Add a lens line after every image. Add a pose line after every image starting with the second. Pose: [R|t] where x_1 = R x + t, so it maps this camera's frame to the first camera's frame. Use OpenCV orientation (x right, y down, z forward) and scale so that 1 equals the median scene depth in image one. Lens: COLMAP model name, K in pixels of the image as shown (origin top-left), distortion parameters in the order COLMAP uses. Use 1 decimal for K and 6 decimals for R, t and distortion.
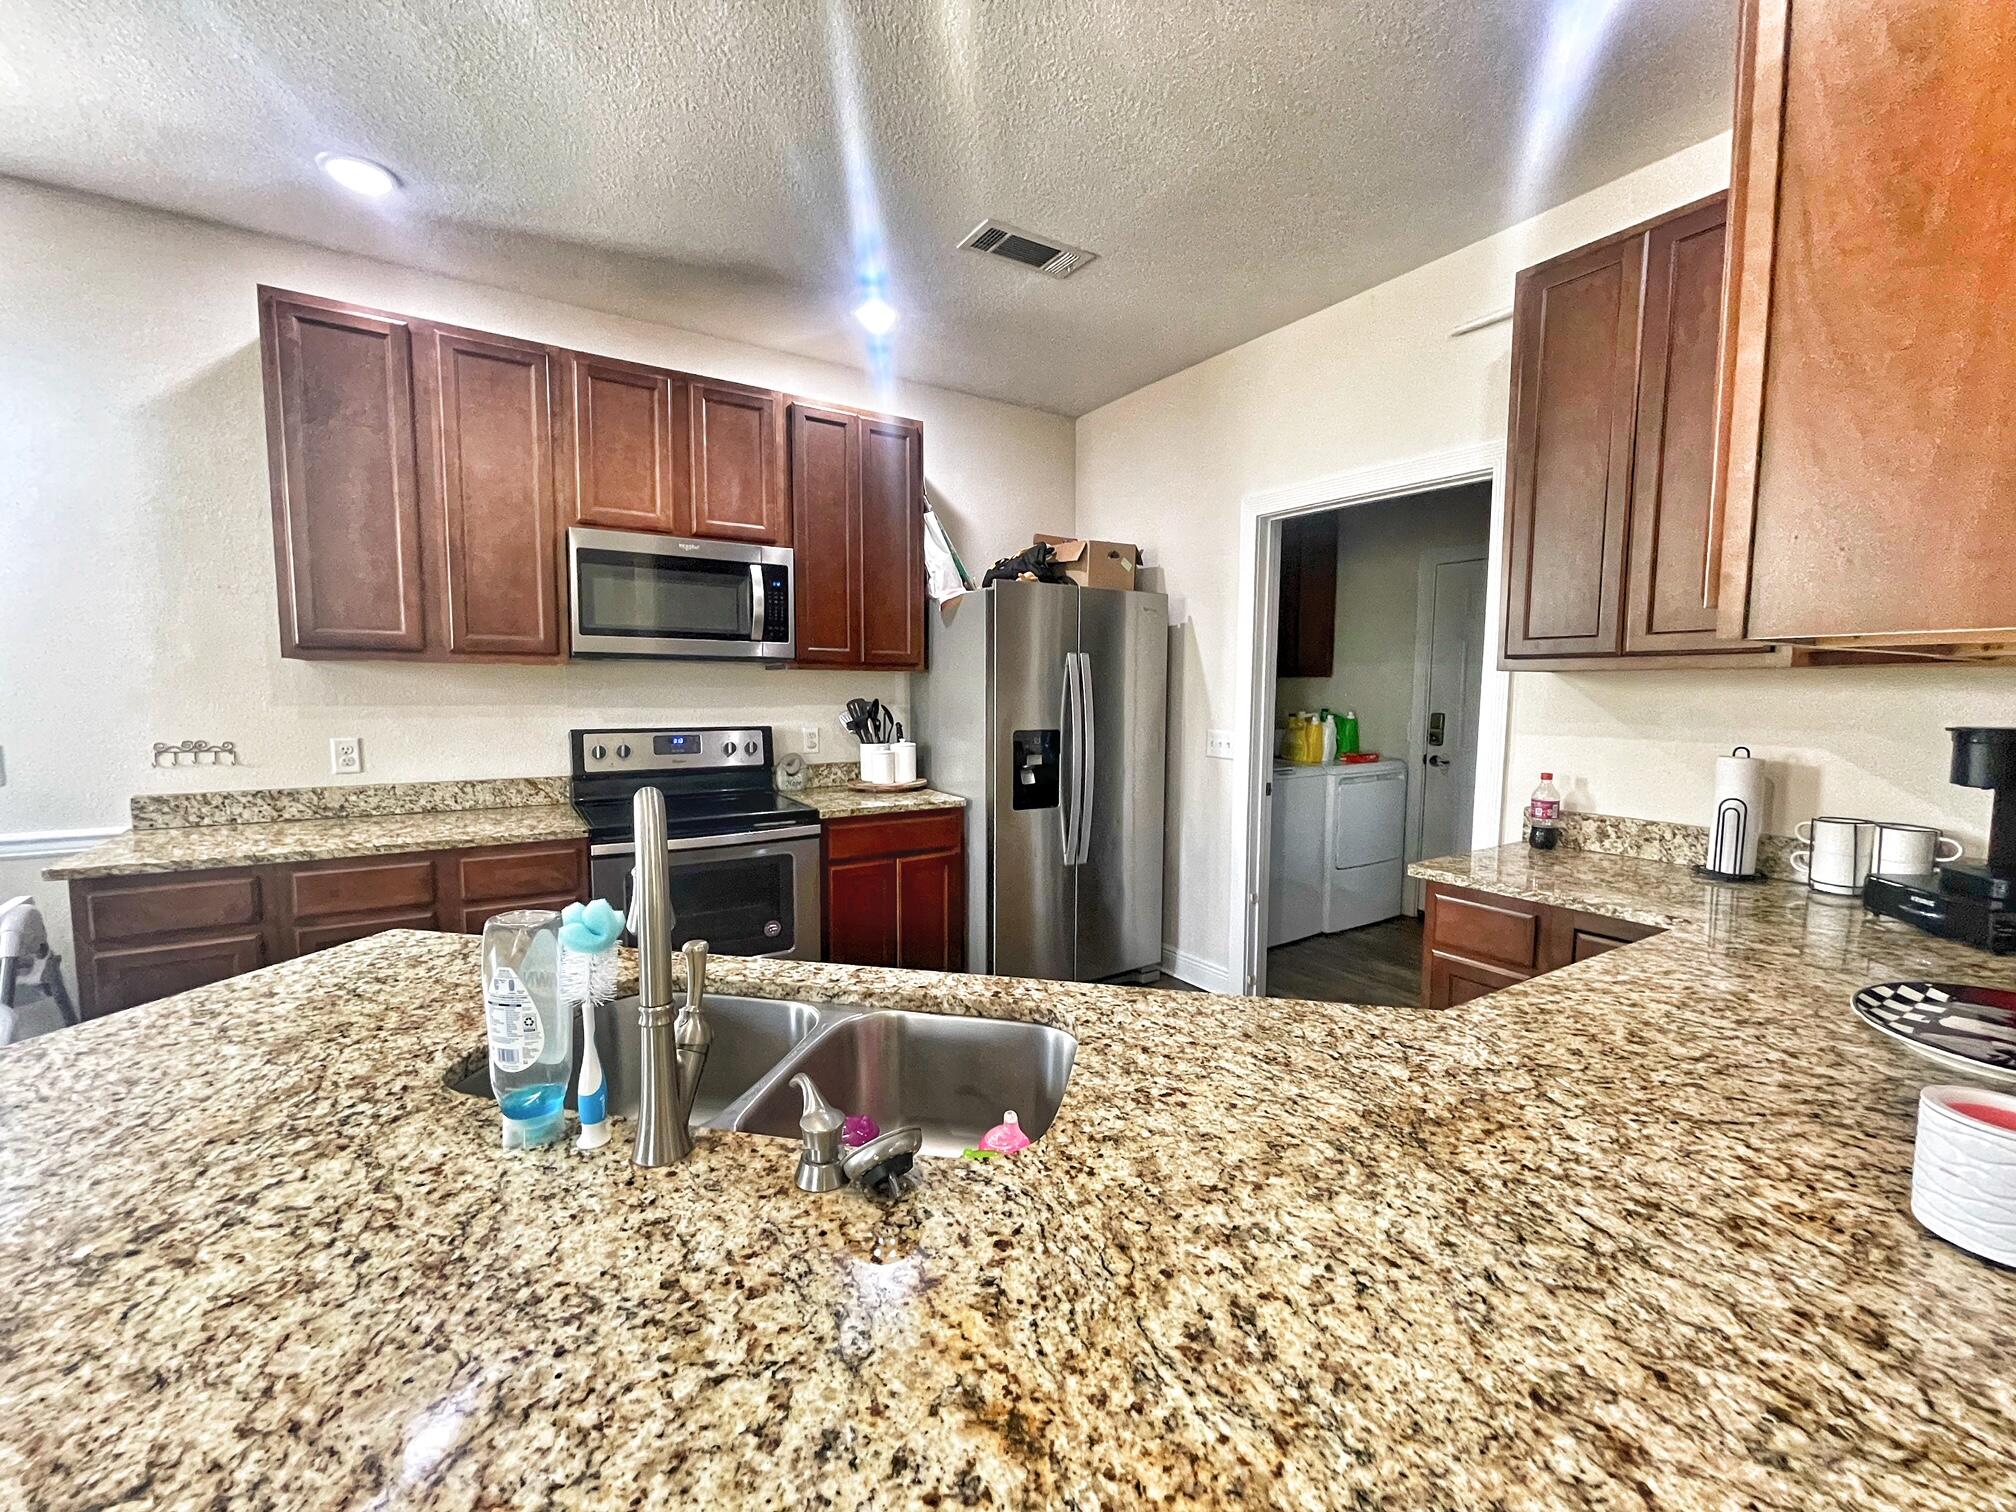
lens RADIAL K [[817.9, 0, 1010.6], [0, 817.9, 753.5], [0, 0, 1]] dist [0.002990, 0.000191]
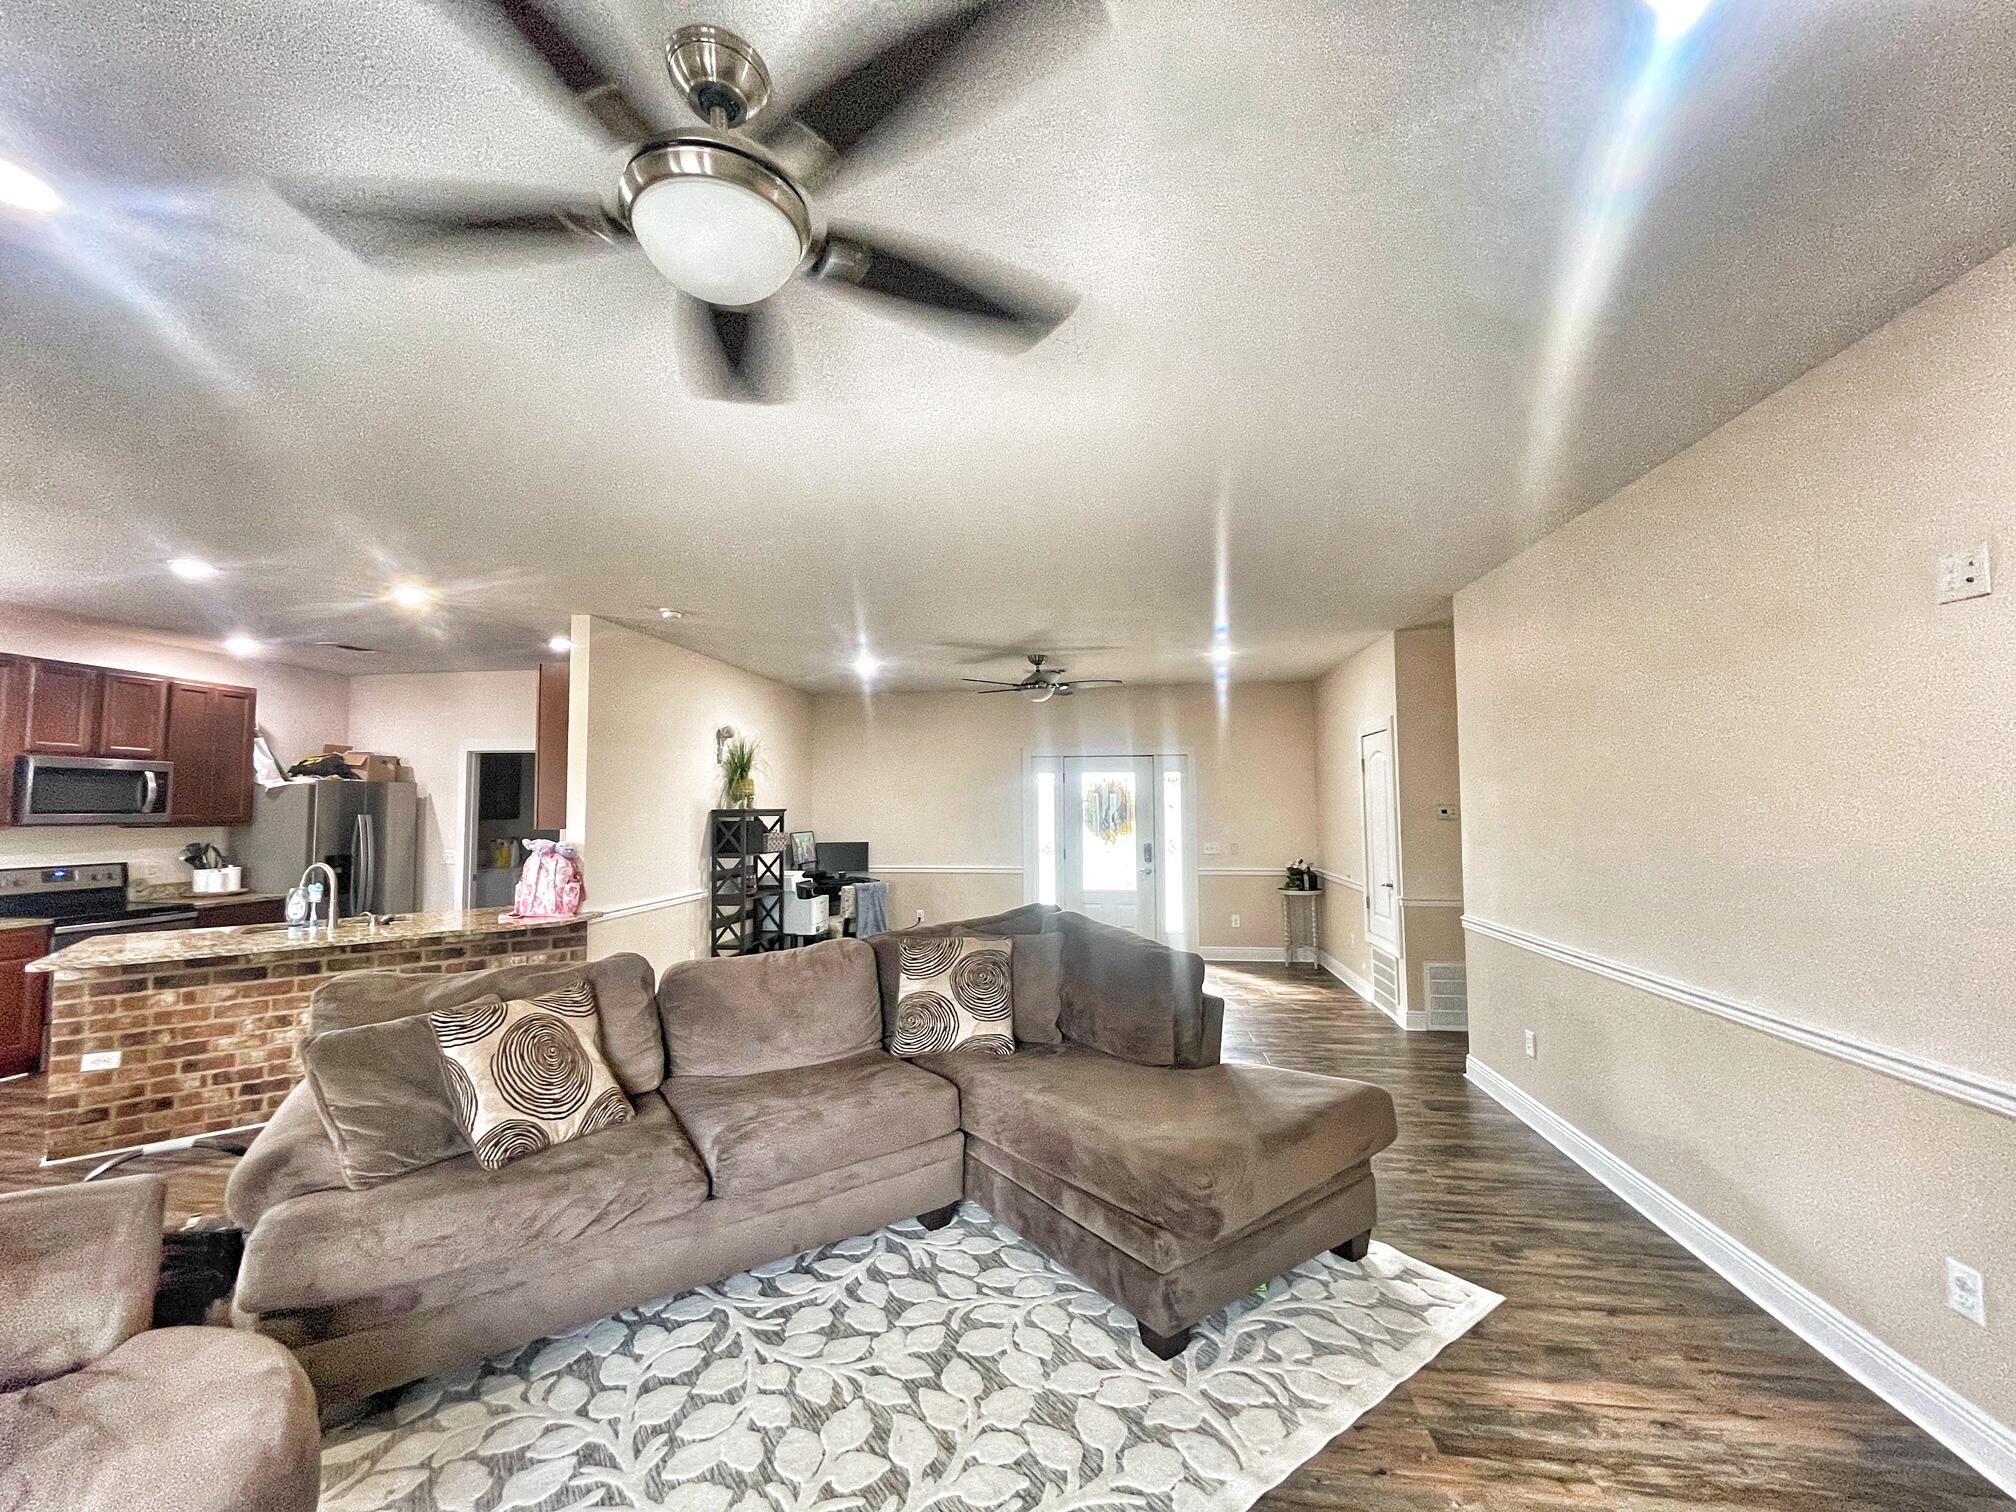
lens RADIAL K [[817.9, 0, 1010.5], [0, 817.9, 758.2], [0, 0, 1]] dist [0.002990, 0.000191]
pose [[0.641381, 0.034908, 0.766428, -0.417642], [0.073310, 0.991605, -0.106512, 0.064292], [-0.763712, 0.124501, 0.633438, -1.399254]]
